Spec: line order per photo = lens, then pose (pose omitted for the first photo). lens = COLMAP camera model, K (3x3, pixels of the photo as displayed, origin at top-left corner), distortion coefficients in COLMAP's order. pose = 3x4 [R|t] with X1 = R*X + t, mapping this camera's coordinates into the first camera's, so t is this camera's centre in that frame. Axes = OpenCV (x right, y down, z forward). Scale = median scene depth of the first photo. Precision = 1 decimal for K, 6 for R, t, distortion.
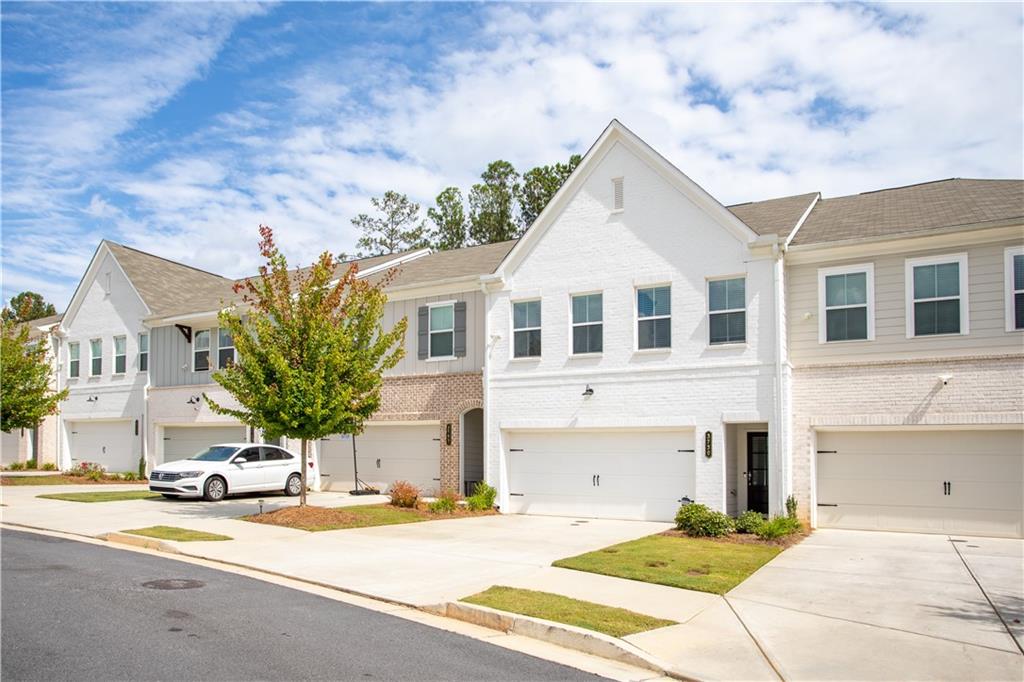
lens RADIAL K [[691.6, 0, 508.3], [0, 691.6, 425.0], [0, 0, 1]] dist [-0.045142, 0.018766]
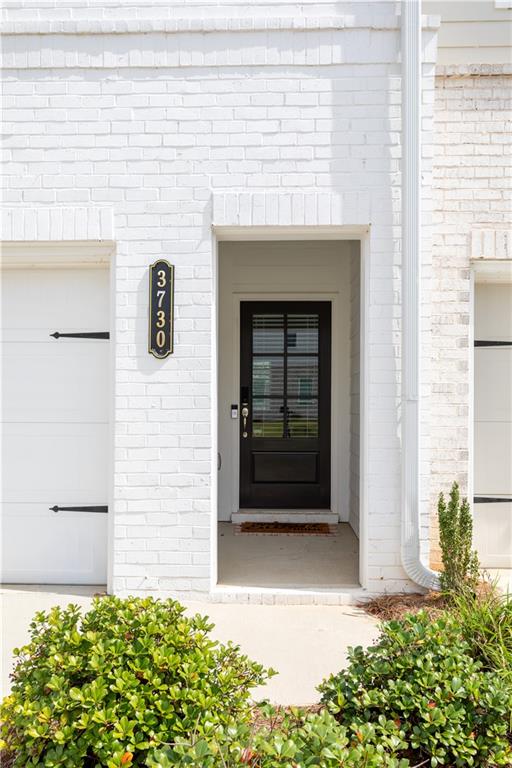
lens RADIAL K [[699.5, 0, 257.4], [0, 699.5, 381.2], [0, 0, 1]] dist [-0.018992, 0.000000]
pose [[0.880244, -0.002994, 0.474512, 0.189108], [-0.015691, 0.999250, 0.035412, 0.046293], [-0.474262, -0.038617, 0.879536, 0.726198]]
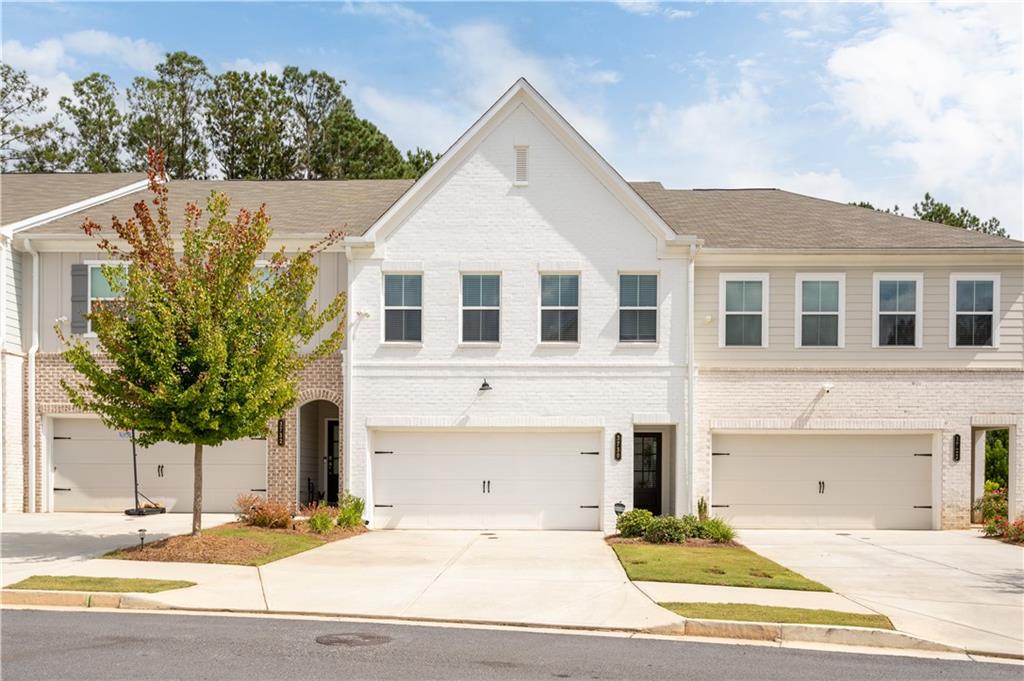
lens RADIAL K [[867.7, 0, 524.1], [0, 867.7, 428.6], [0, 0, 1]] dist [-0.002033, -0.000022]
pose [[0.876595, 0.005064, 0.481201, -0.398649], [-0.016308, 0.999683, 0.019187, -0.017714], [-0.480952, -0.024667, 0.876400, 0.010002]]
